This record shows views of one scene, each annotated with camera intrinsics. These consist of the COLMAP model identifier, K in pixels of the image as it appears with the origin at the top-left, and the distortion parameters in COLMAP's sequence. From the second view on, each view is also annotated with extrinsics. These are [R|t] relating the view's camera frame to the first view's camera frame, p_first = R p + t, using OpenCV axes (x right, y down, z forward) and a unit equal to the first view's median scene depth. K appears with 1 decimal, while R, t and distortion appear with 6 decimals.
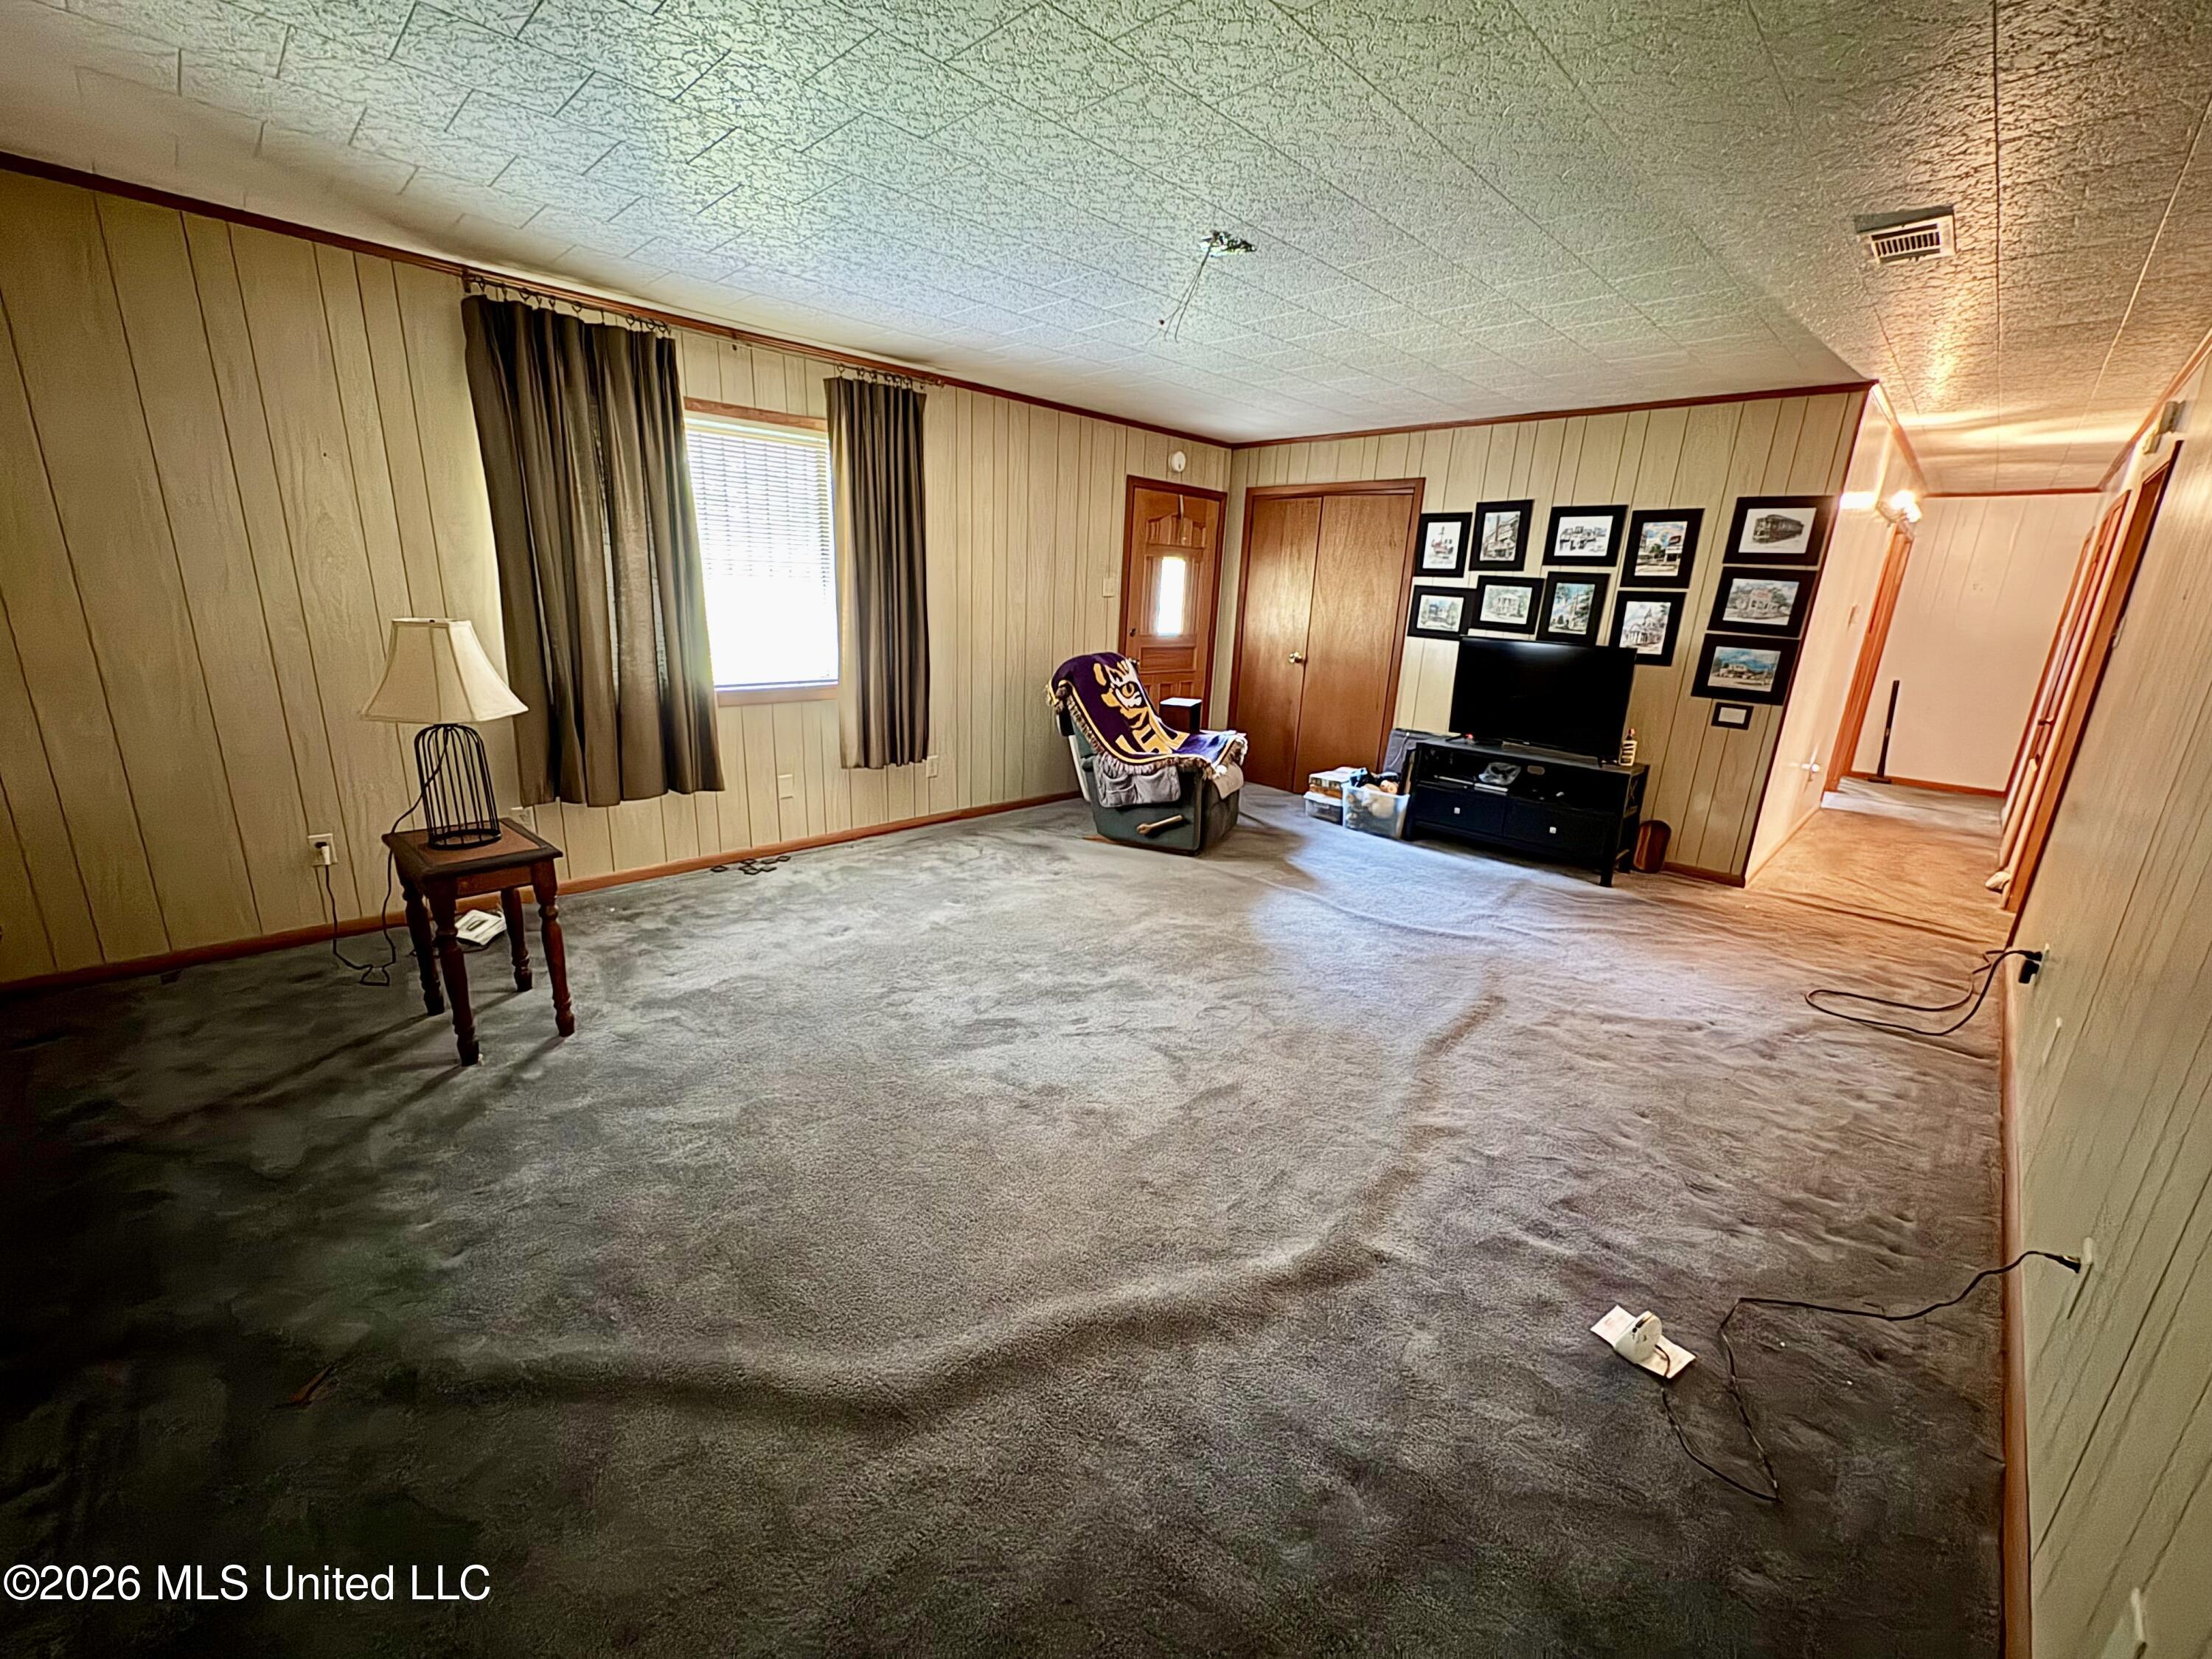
lens RADIAL K [[876.5, 0, 1103.3], [0, 876.5, 825.1], [0, 0, 1]] dist [-0.000793, 0.000052]
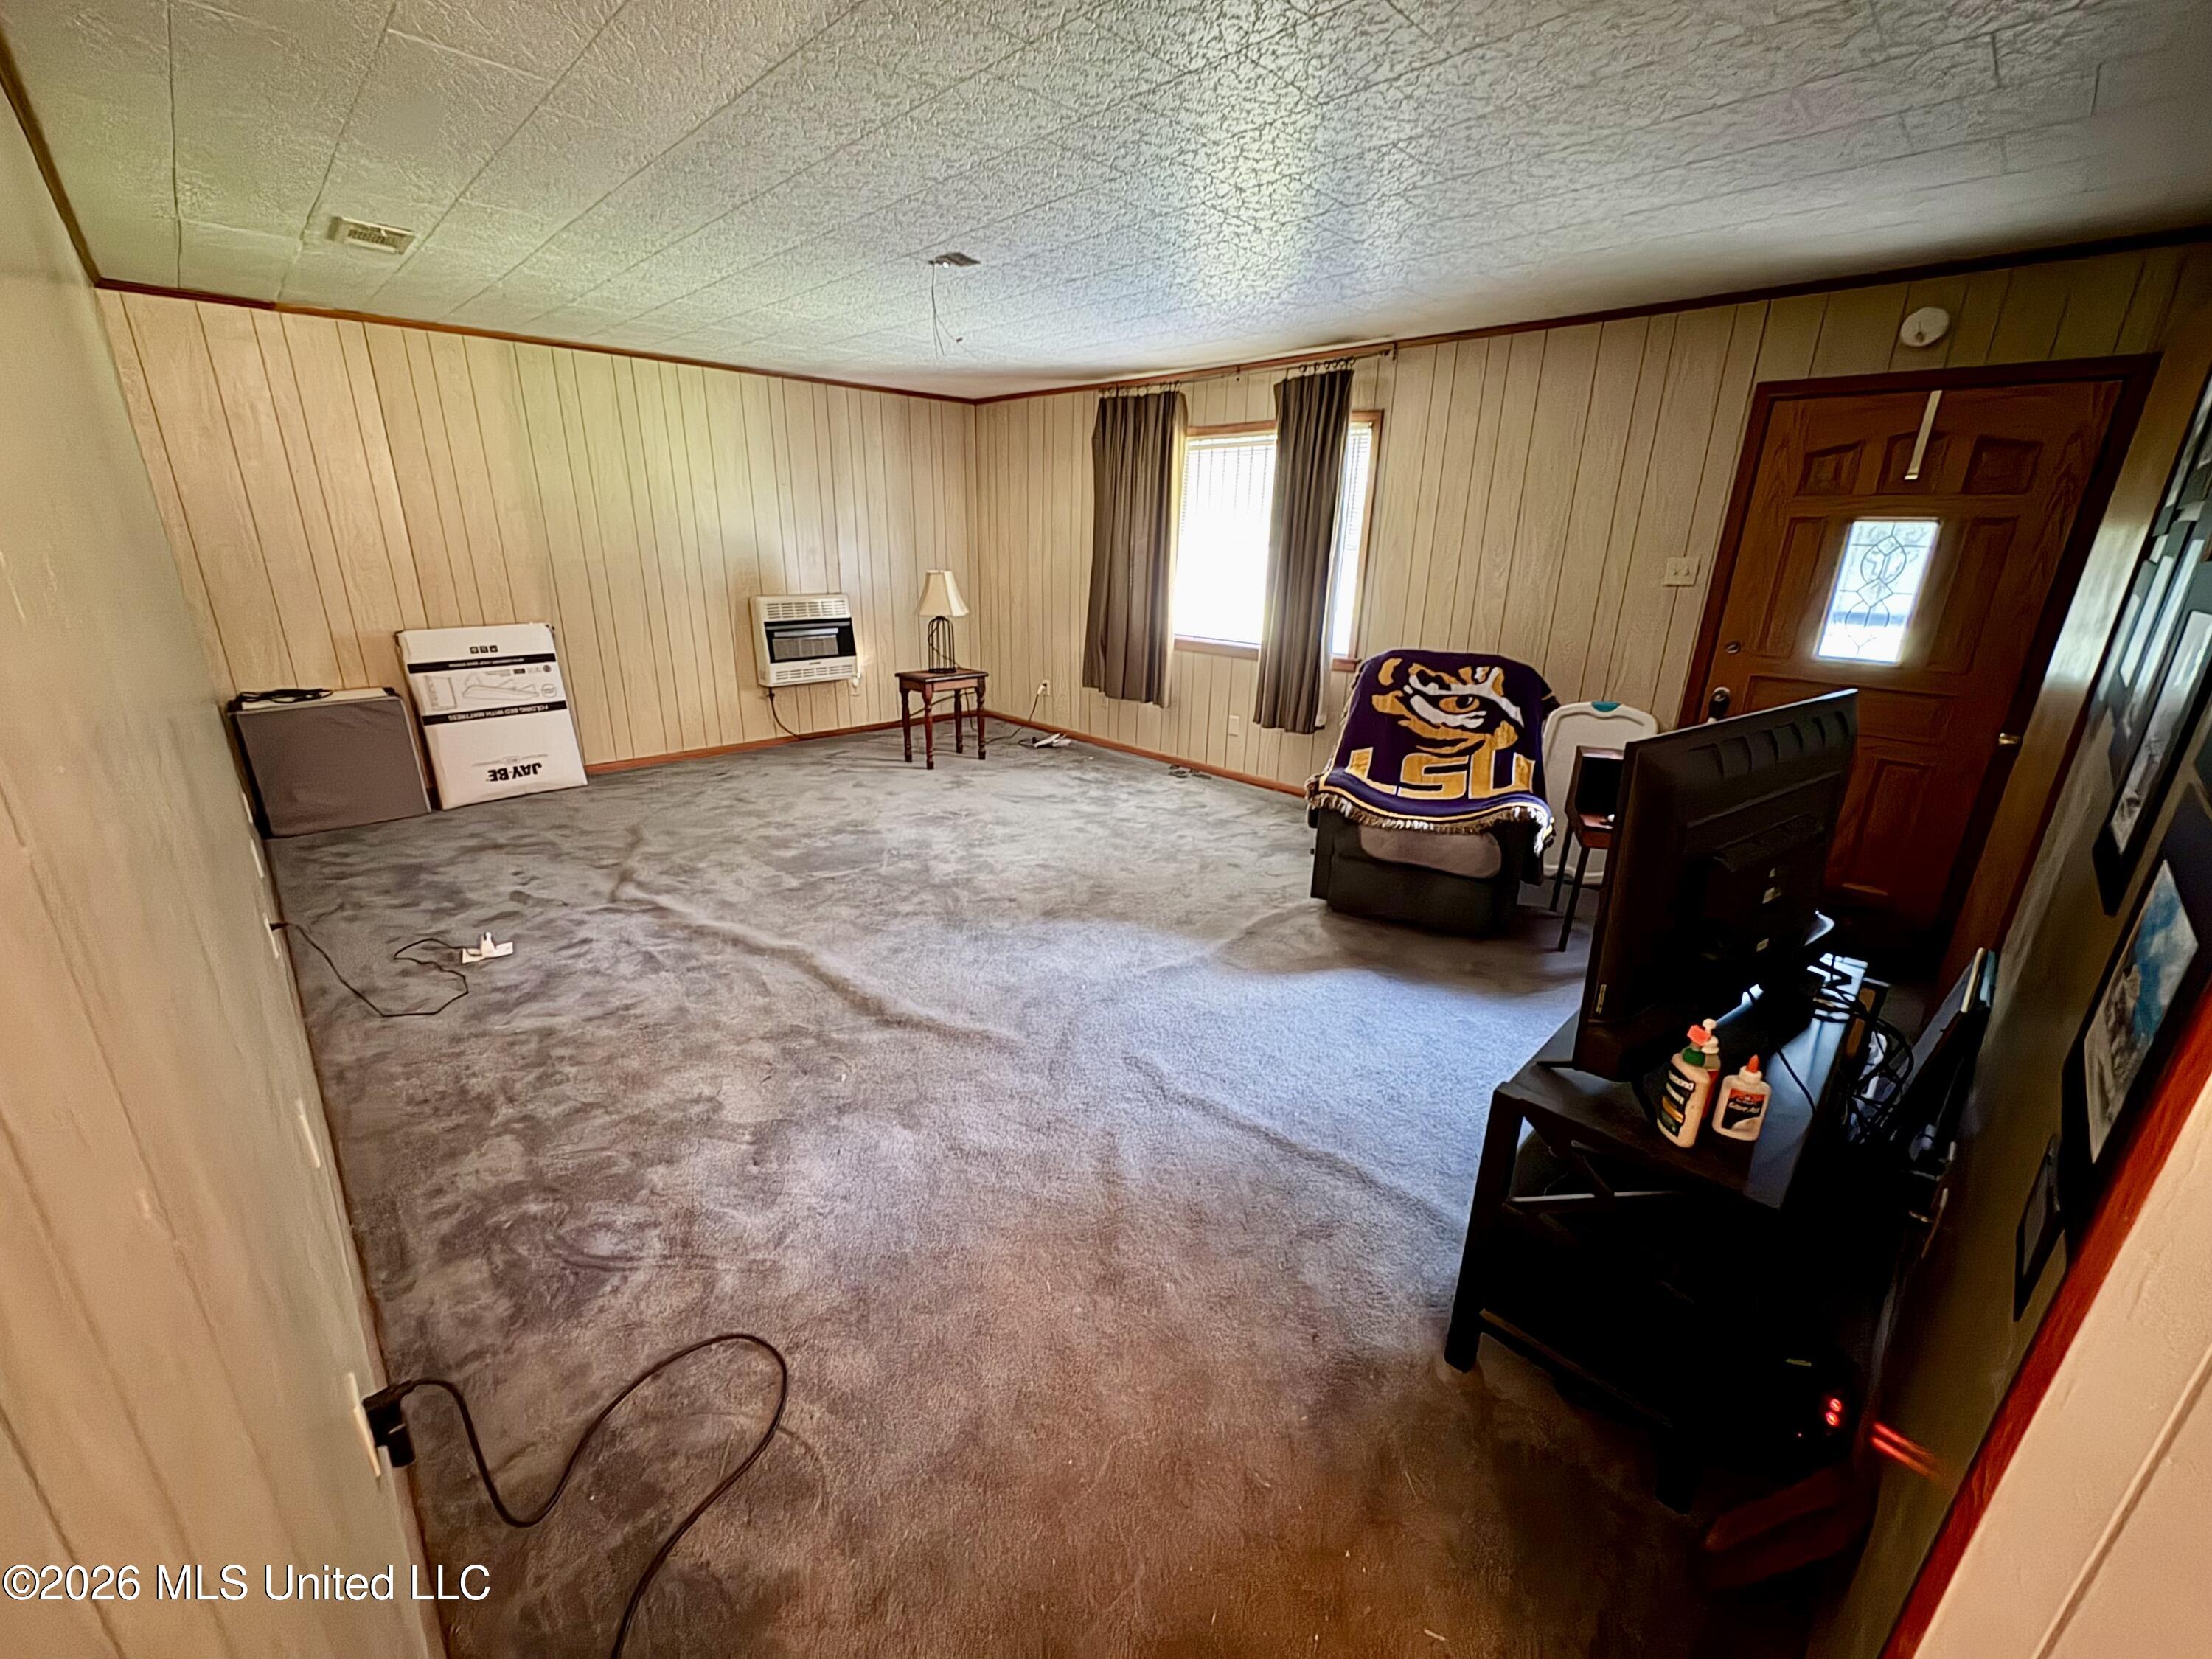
lens RADIAL K [[876.5, 0, 1103.3], [0, 876.5, 825.1], [0, 0, 1]] dist [-0.000793, 0.000052]
pose [[-0.022518, 0.270468, -0.962465, 0.908390], [-0.296311, 0.917648, 0.264806, -0.196082], [0.954826, 0.291152, 0.059479, 0.821772]]
